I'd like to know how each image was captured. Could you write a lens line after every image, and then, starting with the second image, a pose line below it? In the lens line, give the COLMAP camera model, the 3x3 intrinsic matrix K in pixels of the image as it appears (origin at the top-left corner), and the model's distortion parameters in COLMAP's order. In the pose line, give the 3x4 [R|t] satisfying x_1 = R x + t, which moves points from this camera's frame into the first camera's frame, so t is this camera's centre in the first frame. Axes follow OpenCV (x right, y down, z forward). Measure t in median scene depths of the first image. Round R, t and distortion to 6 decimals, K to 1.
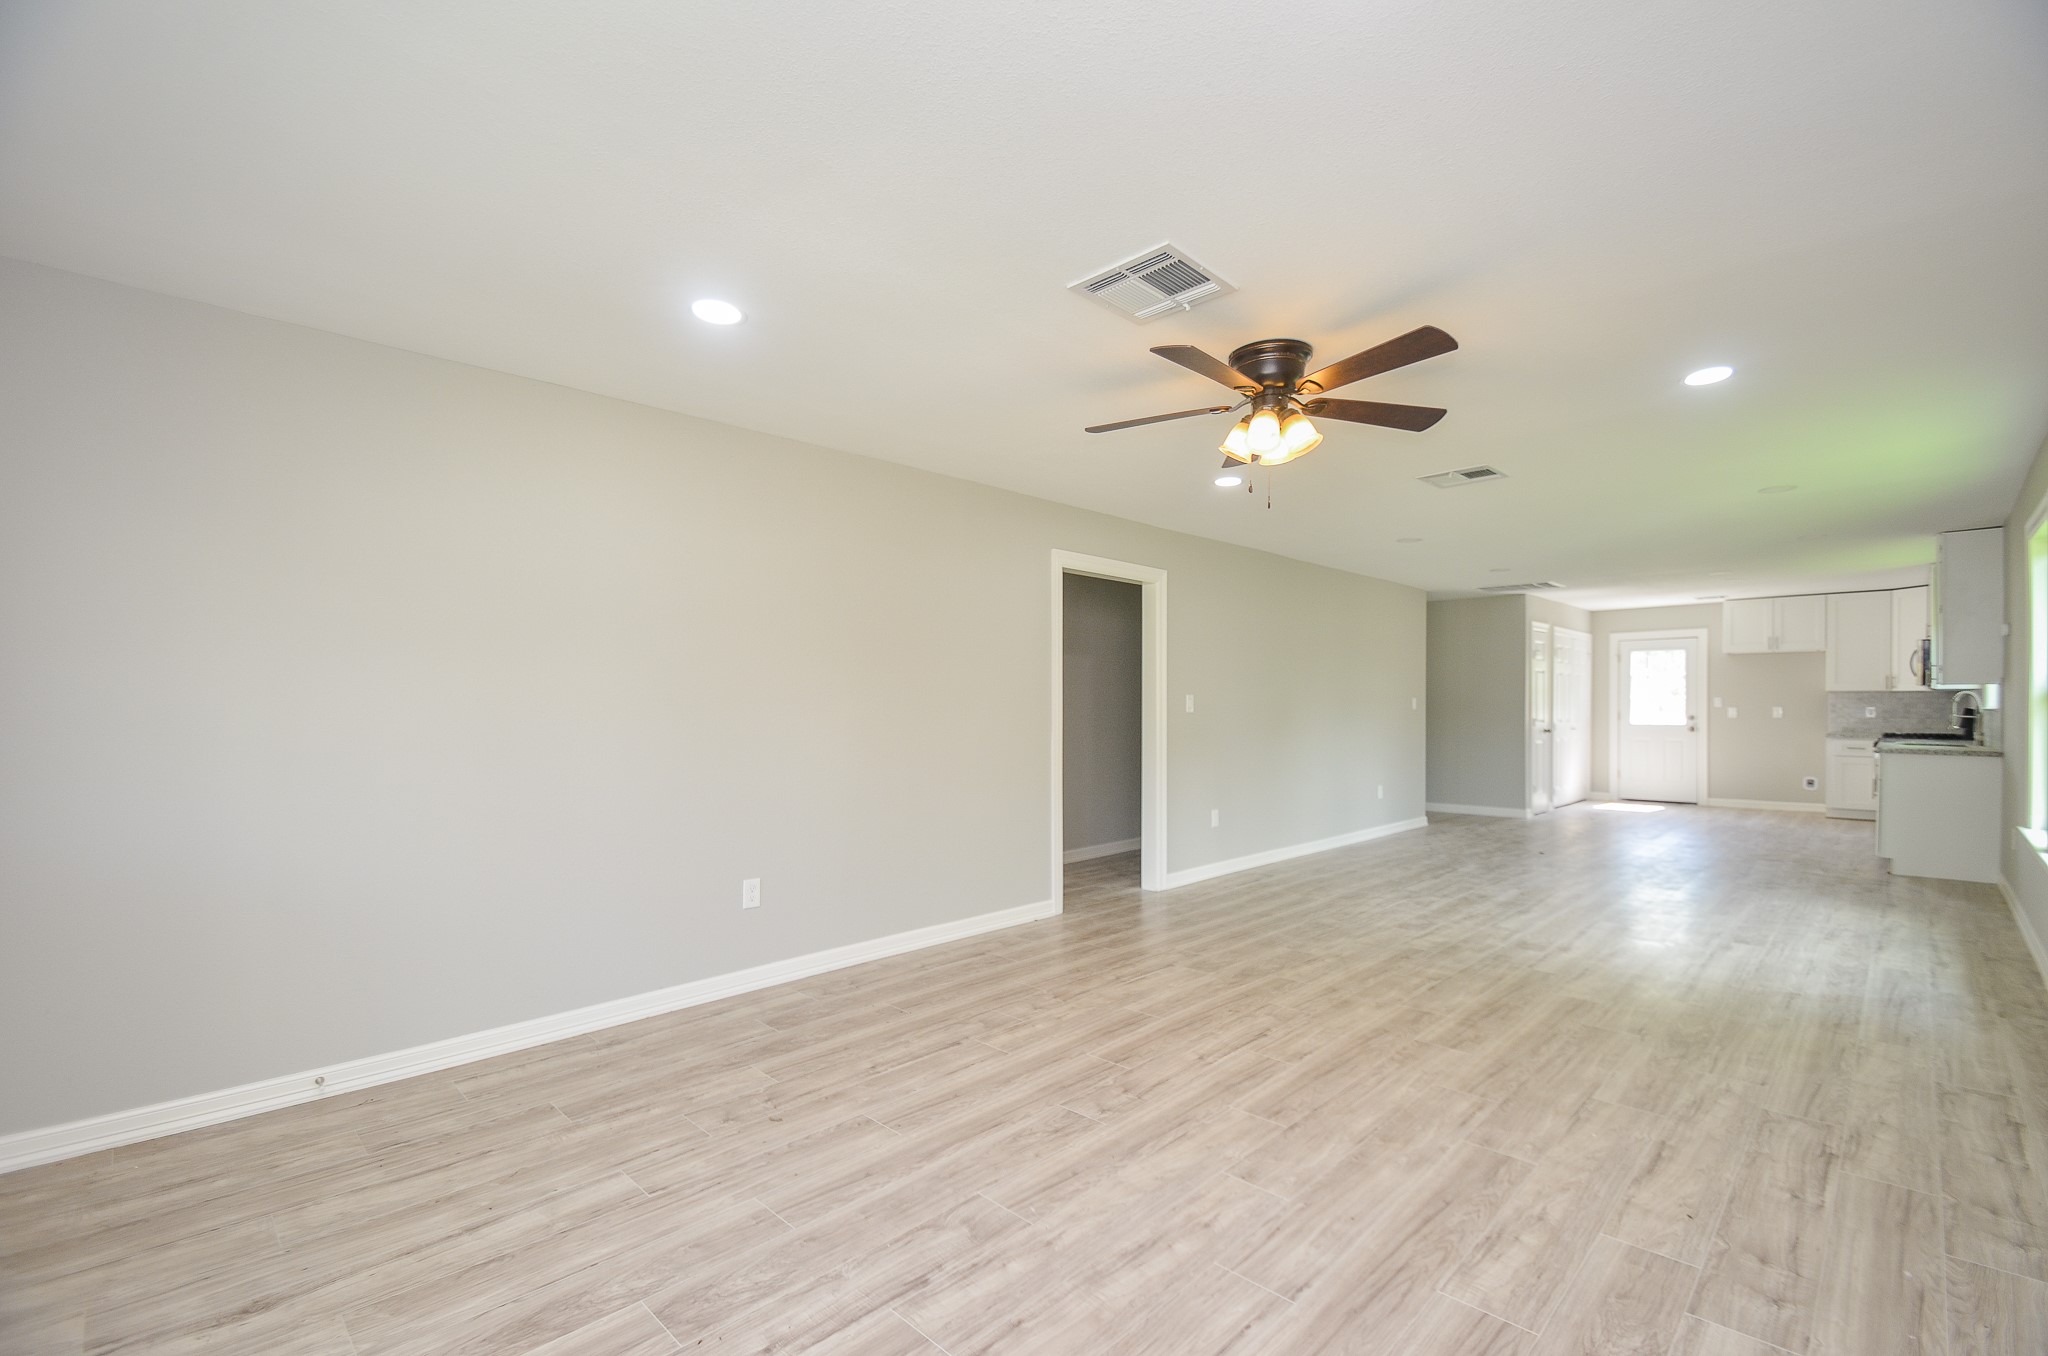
lens RADIAL K [[892.7, 0, 1007.6], [0, 892.7, 700.3], [0, 0, 1]] dist [0.010743, -0.013724]
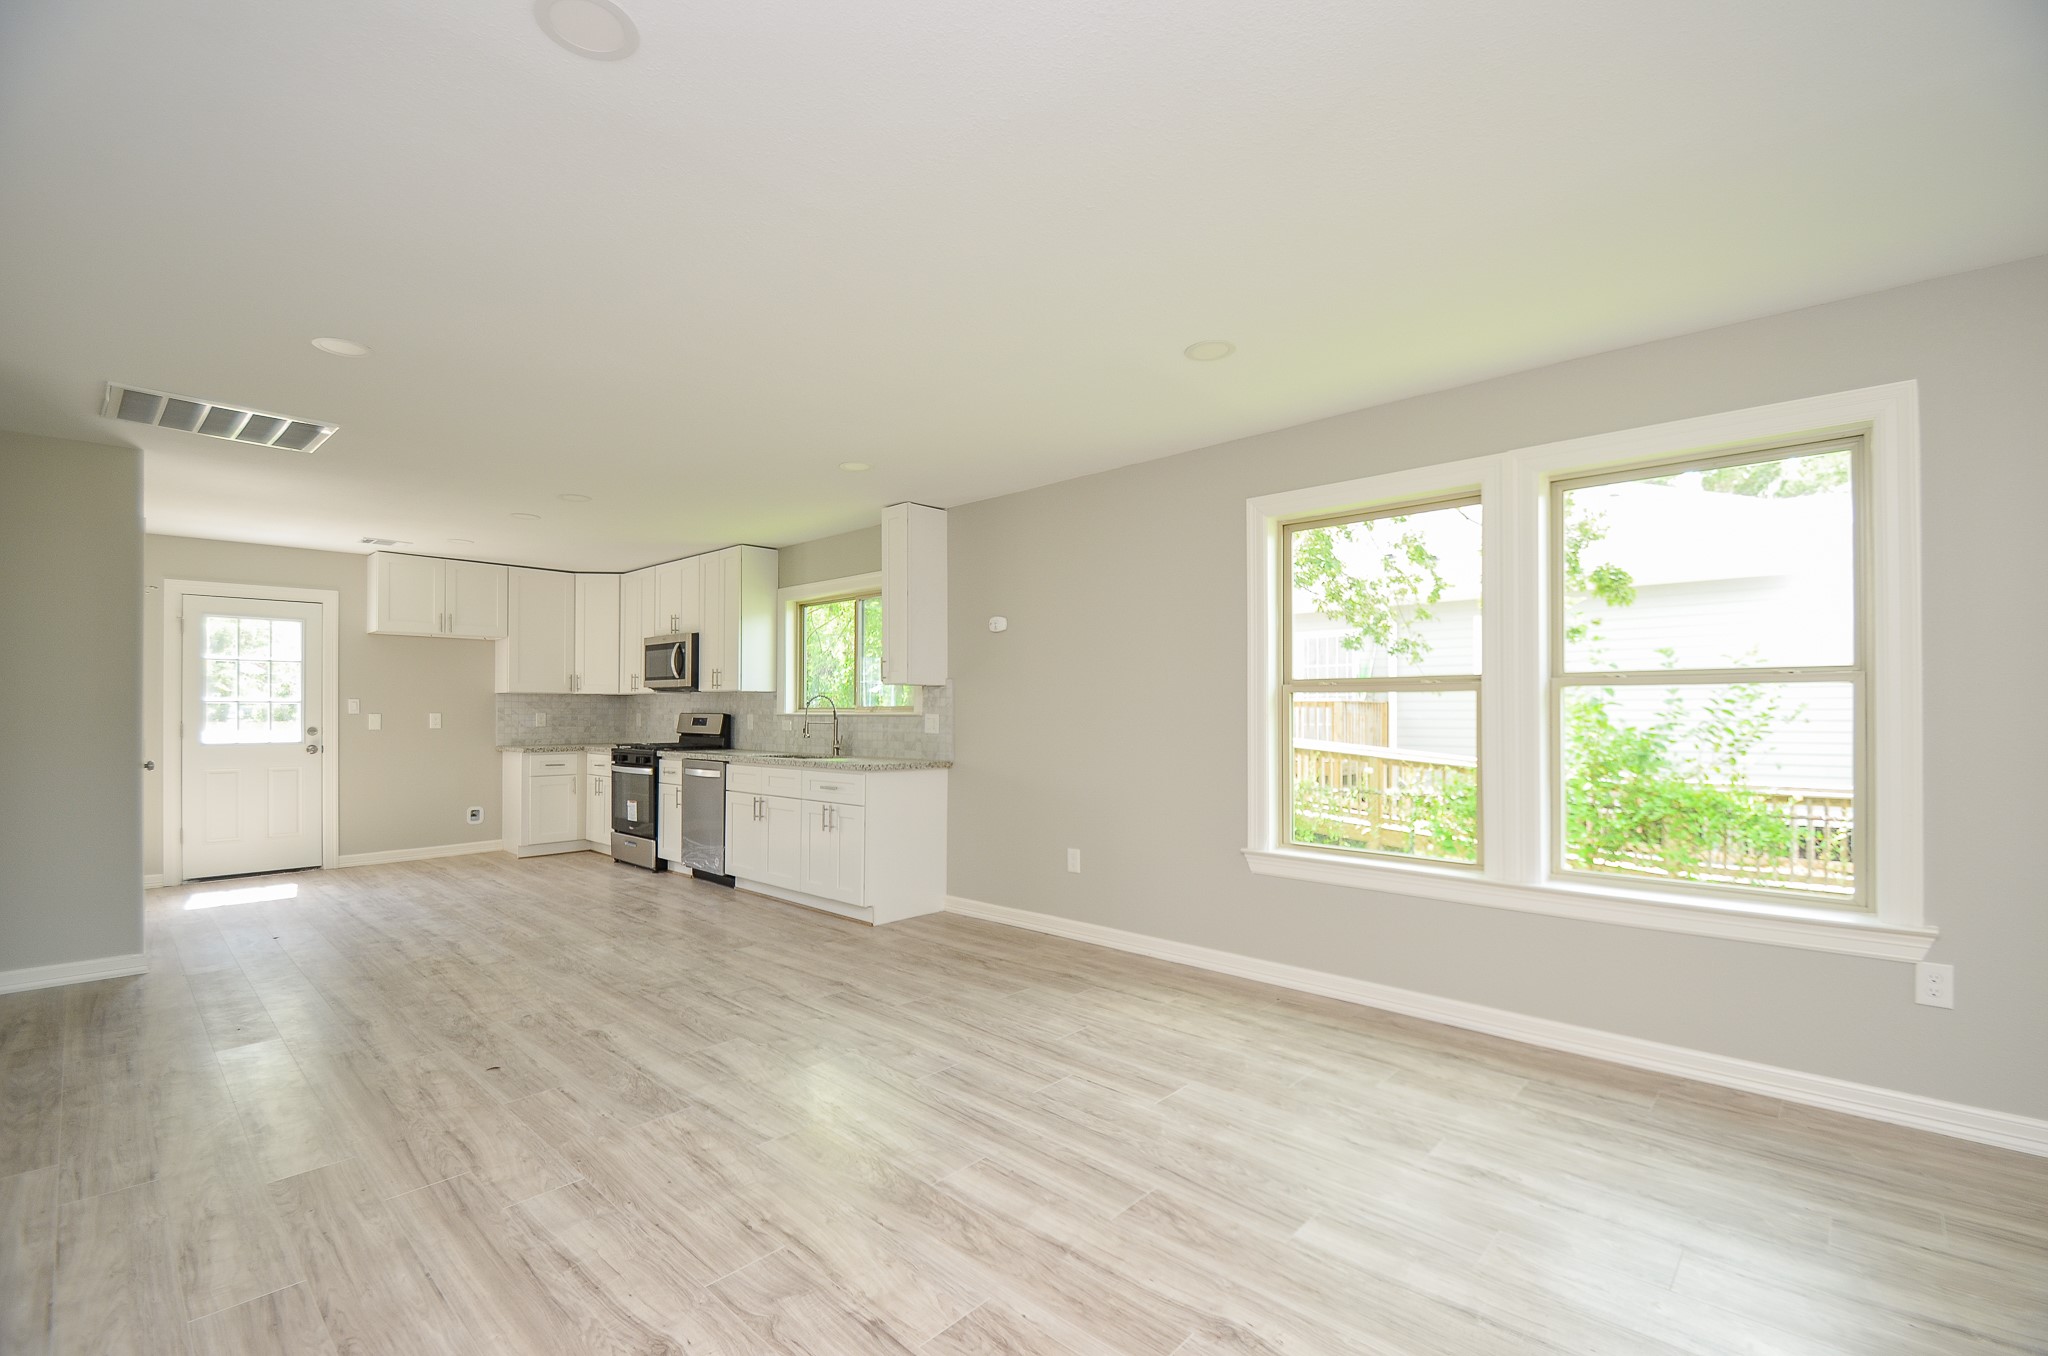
lens RADIAL K [[892.7, 0, 1029.1], [0, 892.7, 704.9], [0, 0, 1]] dist [0.010743, -0.013724]
pose [[-0.041971, 0.007506, 0.999091, 0.365575], [-0.004237, 0.999961, -0.007691, 0.012370], [-0.999110, -0.004556, -0.041937, 1.604487]]
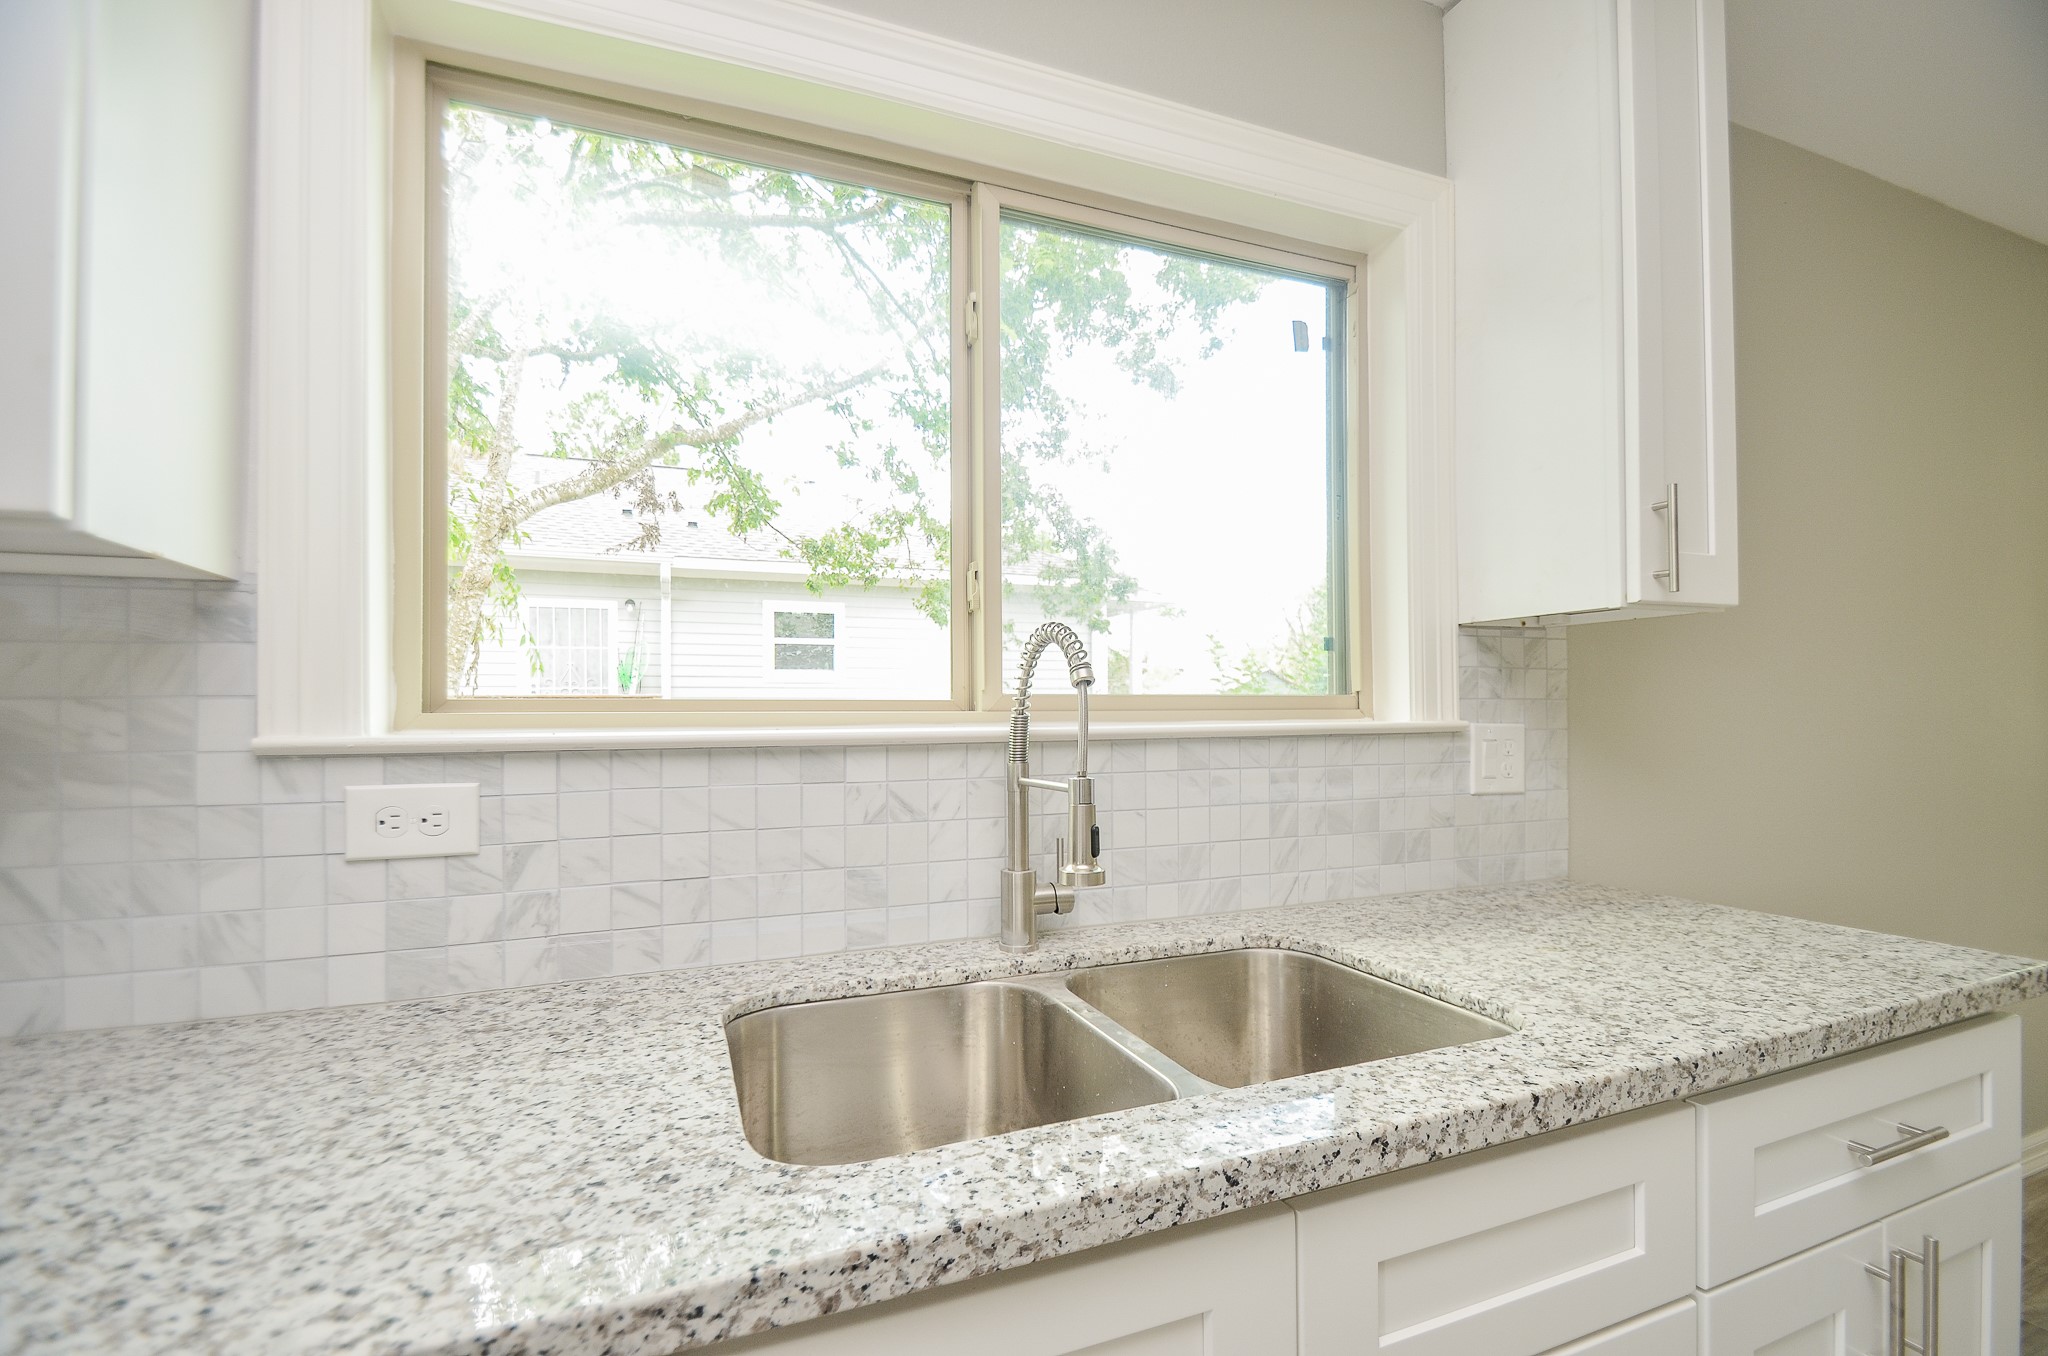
lens RADIAL K [[892.7, 0, 1015.7], [0, 892.7, 699.8], [0, 0, 1]] dist [0.010743, -0.013724]
pose [[-0.917987, 0.004449, 0.396586, 1.961584], [0.001878, 0.999975, -0.006872, 0.008460], [-0.396606, -0.005564, -0.917972, 2.205889]]
